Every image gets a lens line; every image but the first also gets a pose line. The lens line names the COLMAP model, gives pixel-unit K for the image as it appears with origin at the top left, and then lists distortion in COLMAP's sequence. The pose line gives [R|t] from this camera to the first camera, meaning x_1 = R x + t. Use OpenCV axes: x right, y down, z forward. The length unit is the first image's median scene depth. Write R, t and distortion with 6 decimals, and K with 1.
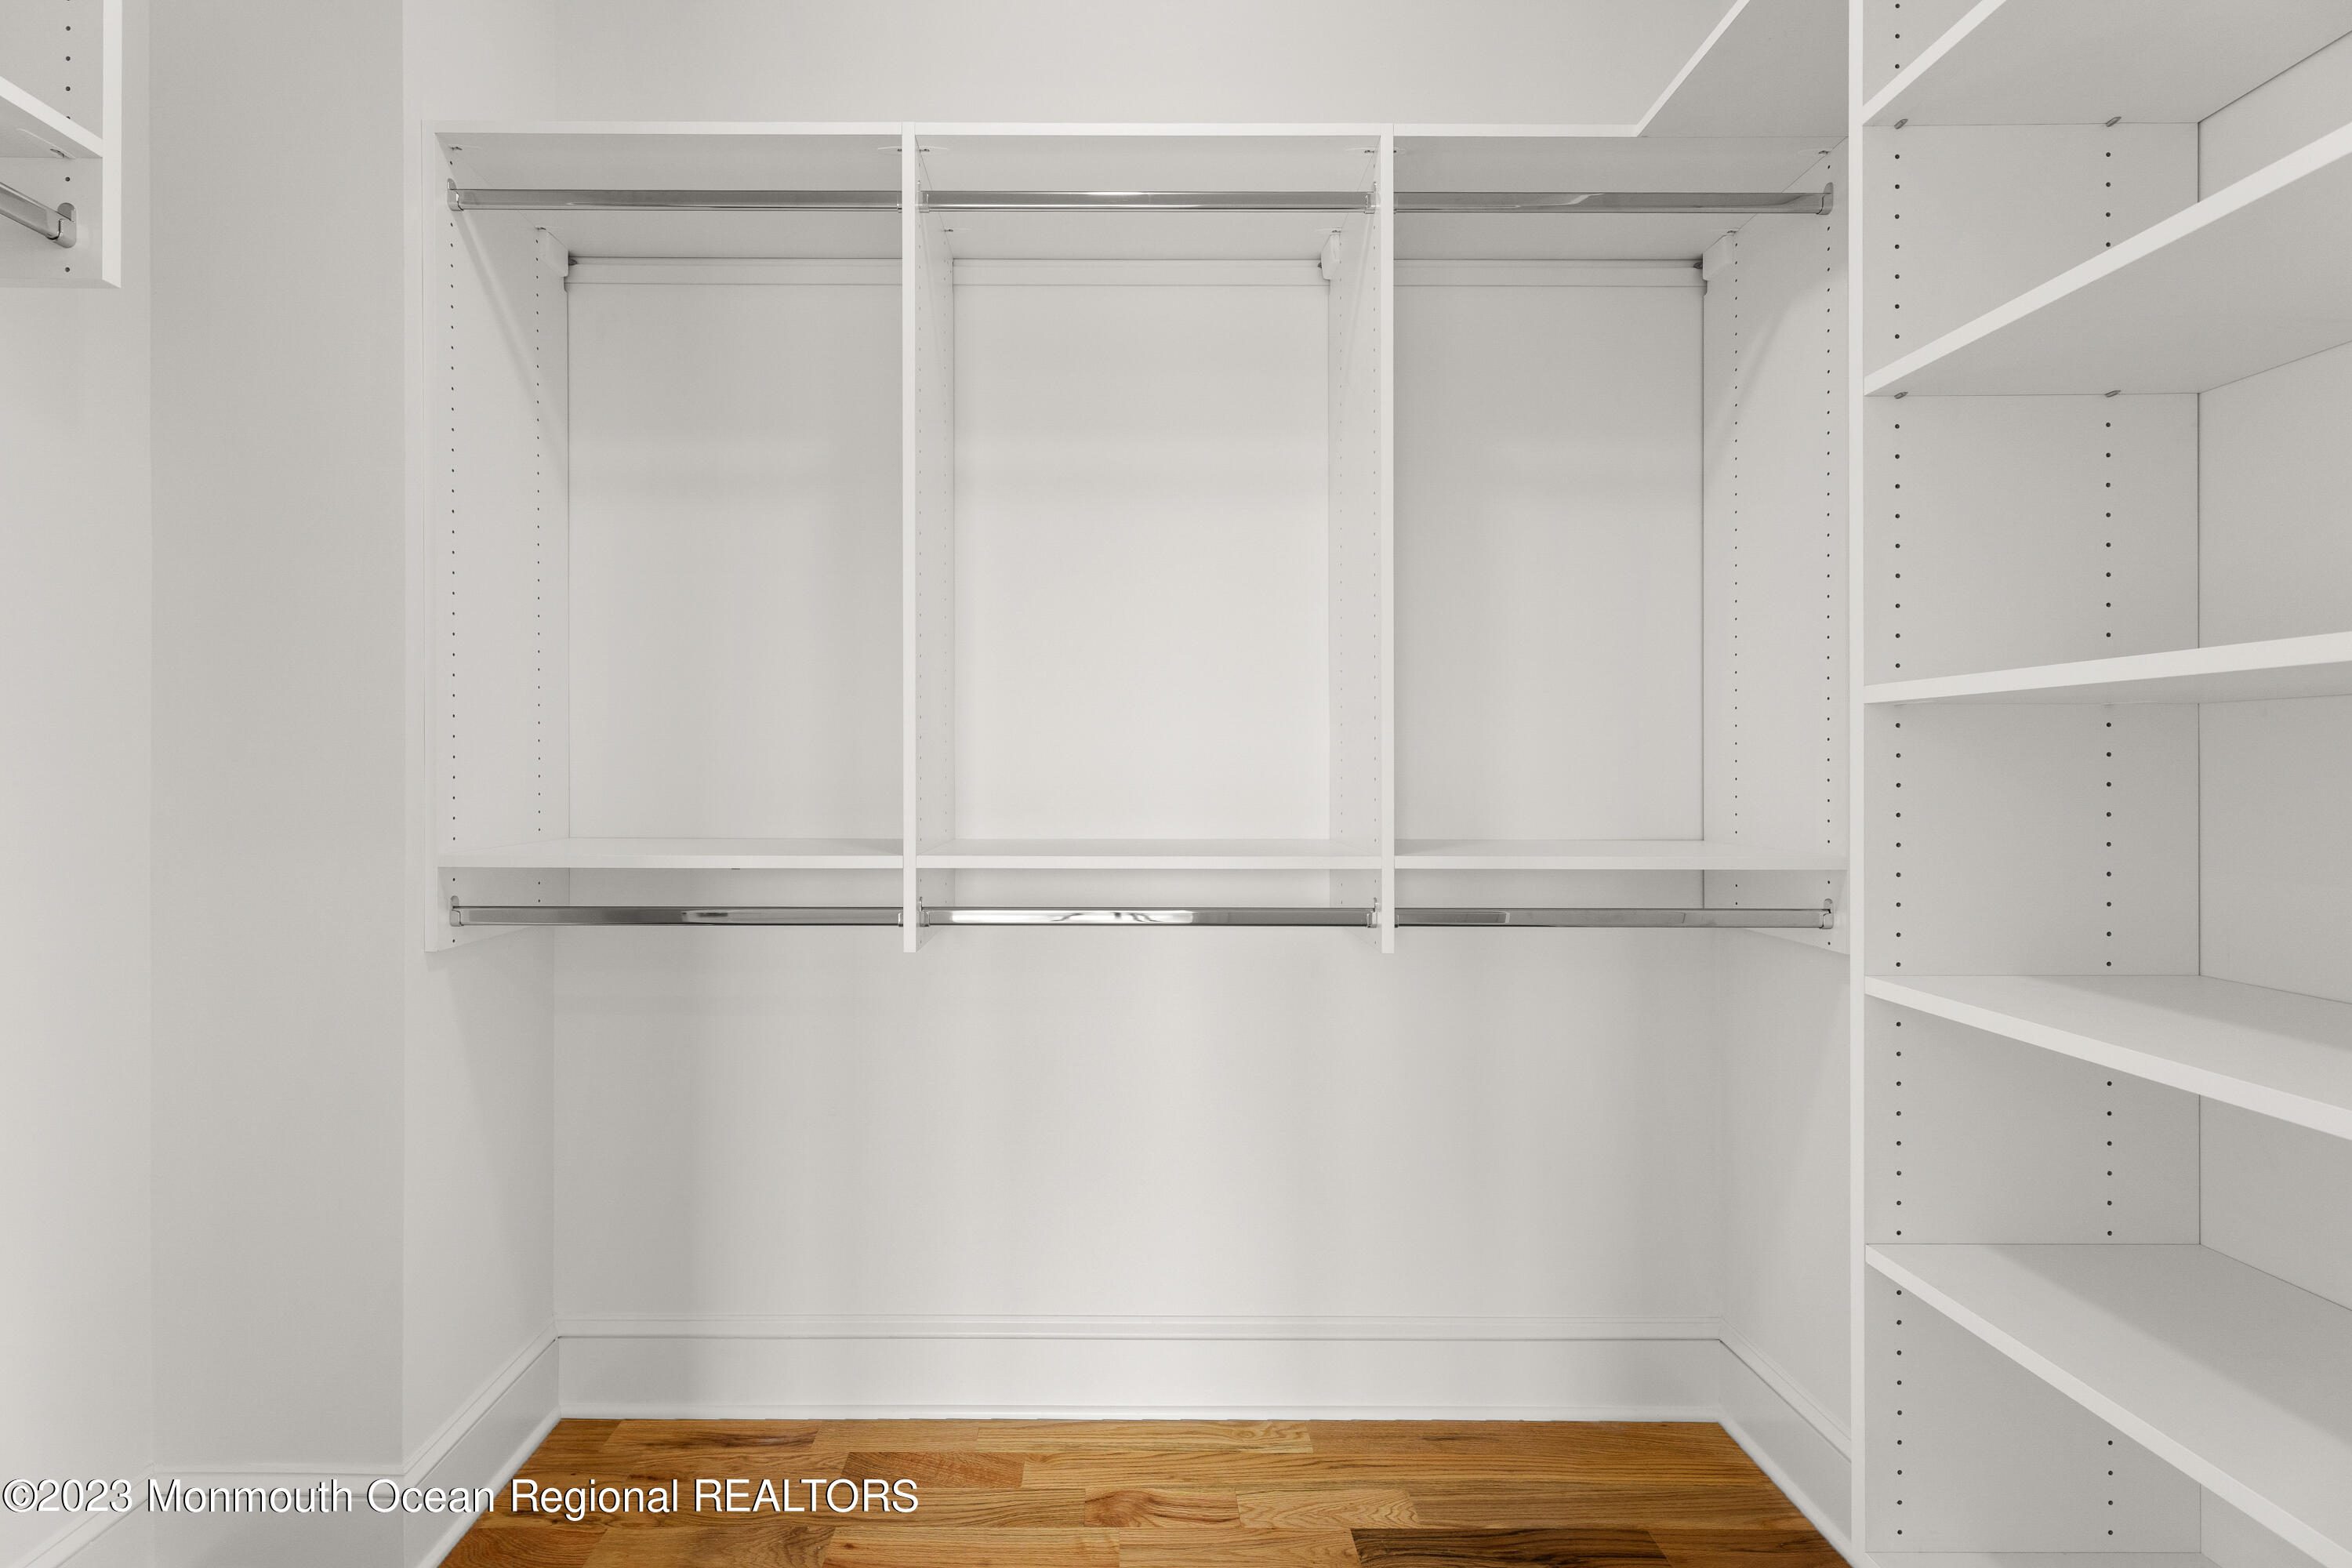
lens RADIAL K [[970.4, 0, 1171.6], [0, 970.4, 765.9], [0, 0, 1]] dist [0.002481, 0.000044]
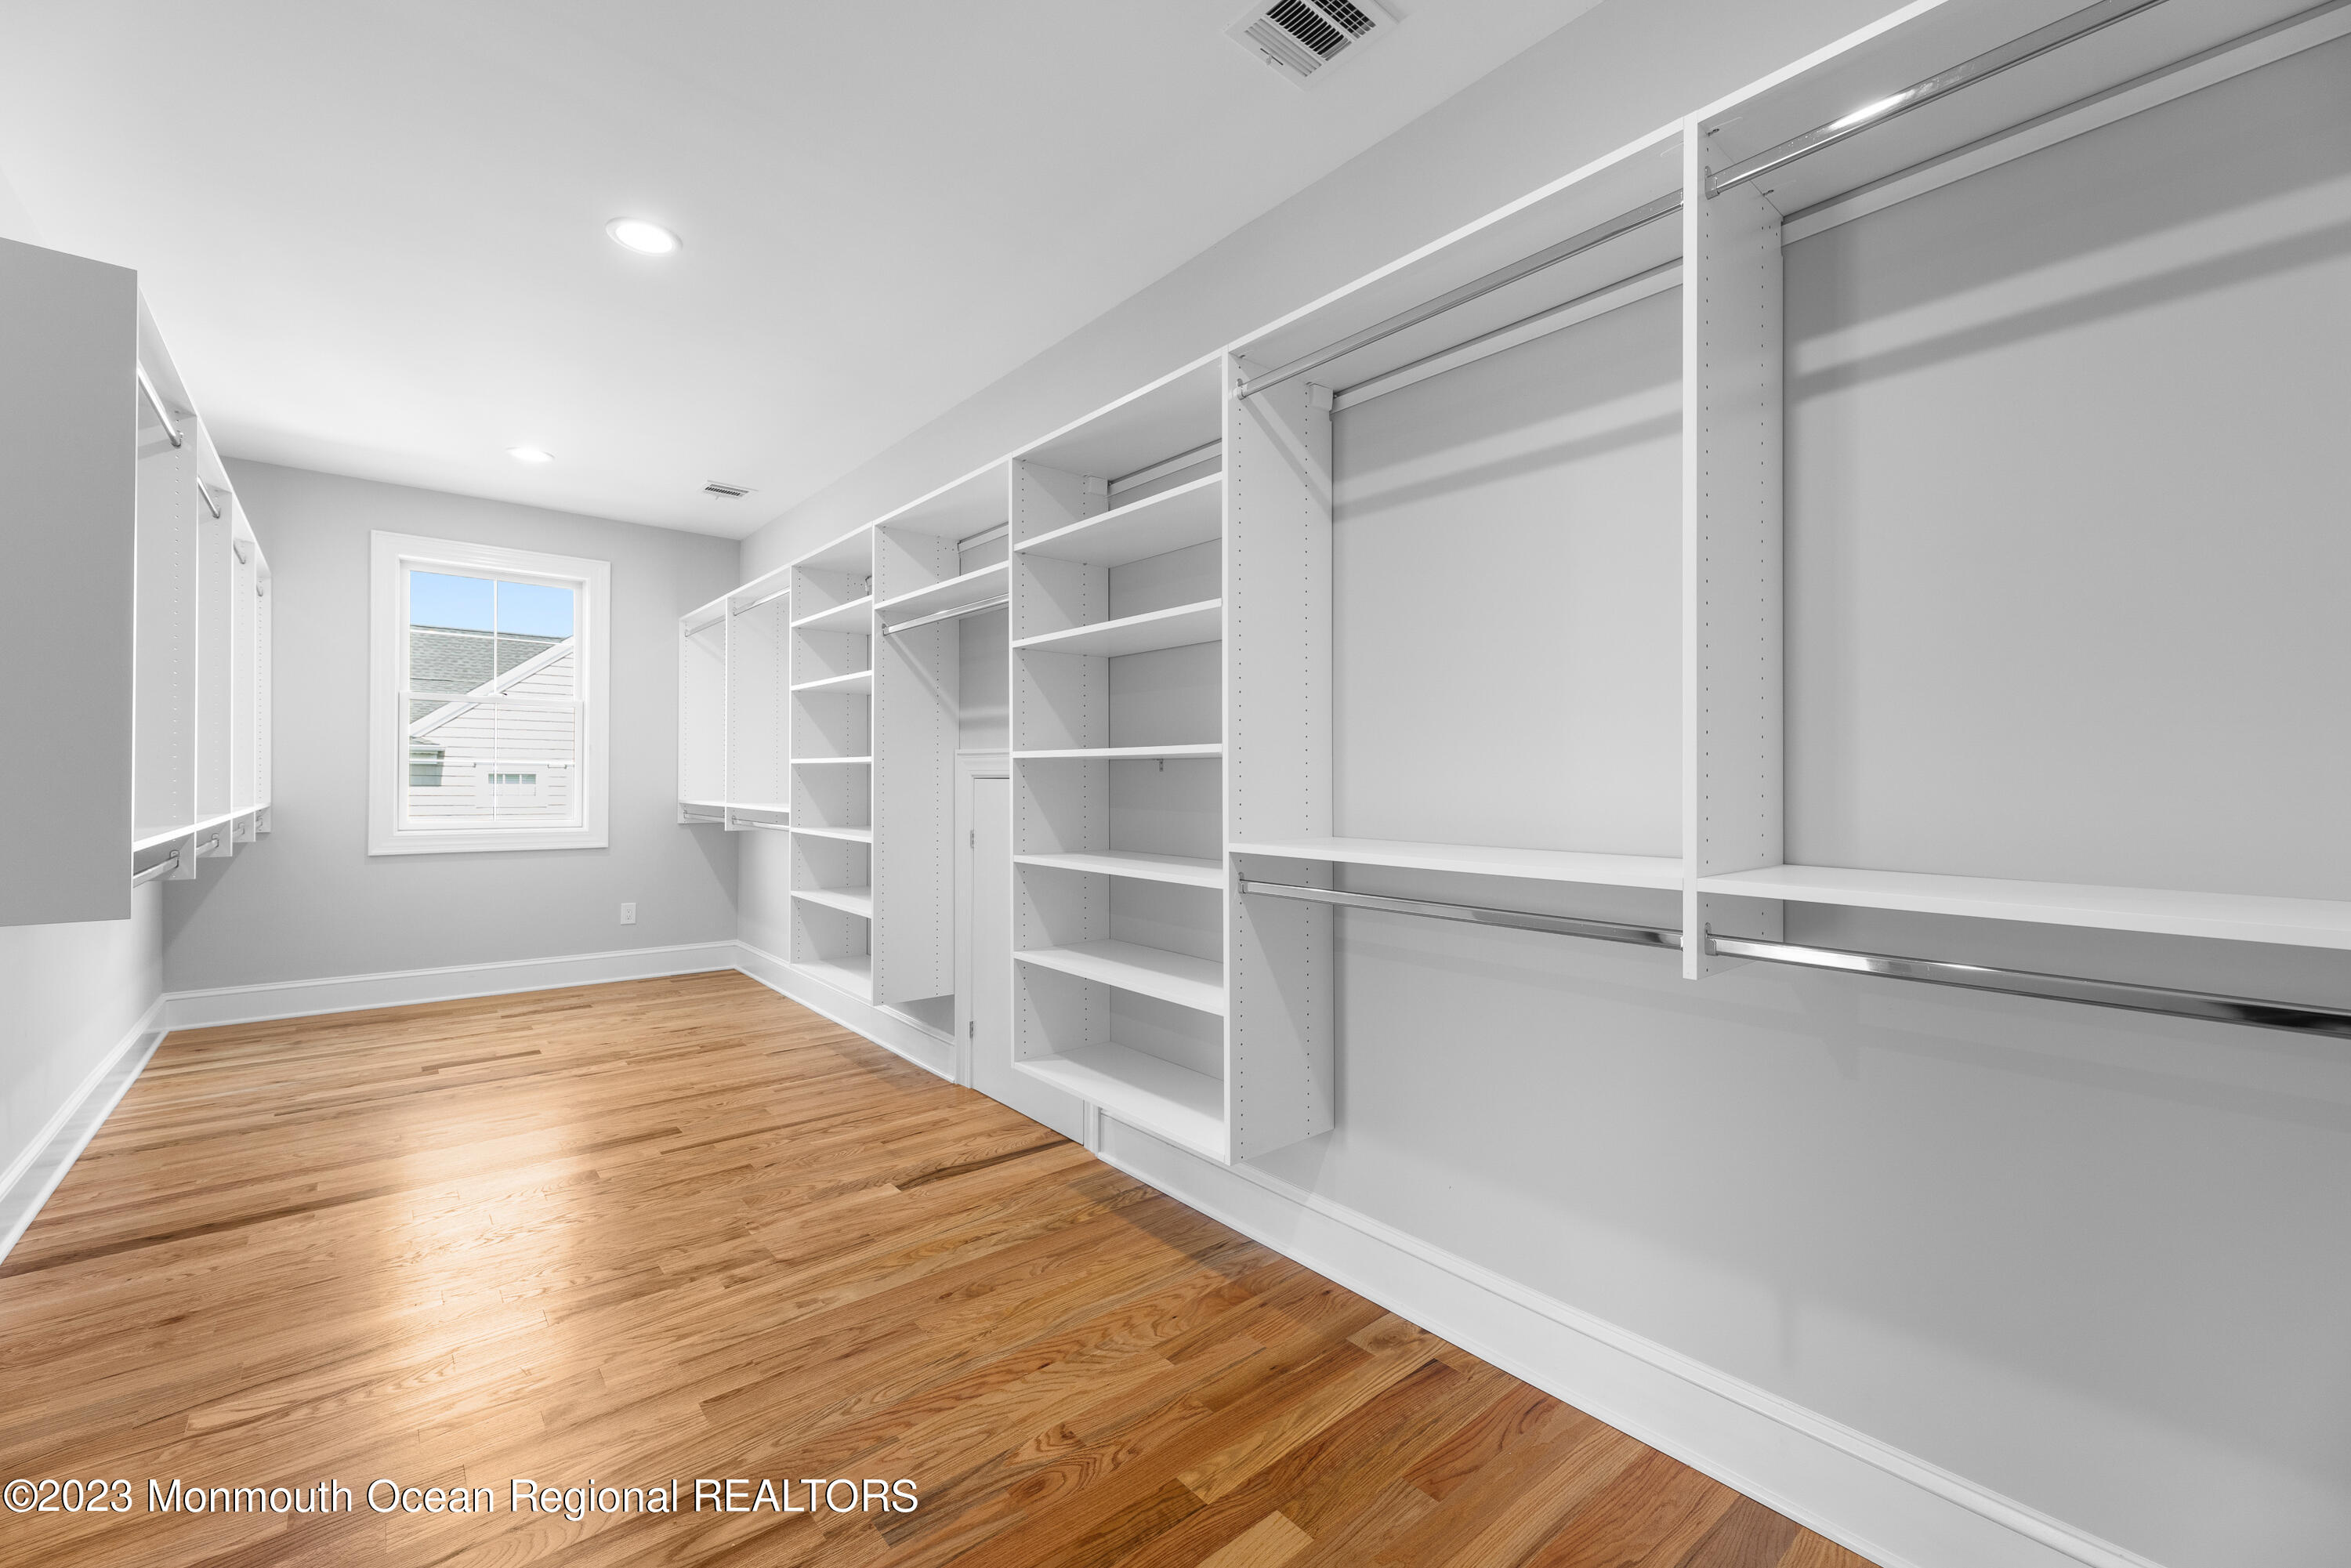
lens RADIAL K [[956.1, 0, 1171.6], [0, 956.1, 771.0], [0, 0, 1]] dist [0.001158, 0.000023]
pose [[0.645473, -0.003753, -0.763774, 0.217780], [-0.005858, 0.999934, -0.009864, 0.000769], [0.763761, 0.010841, 0.645409, 0.004669]]
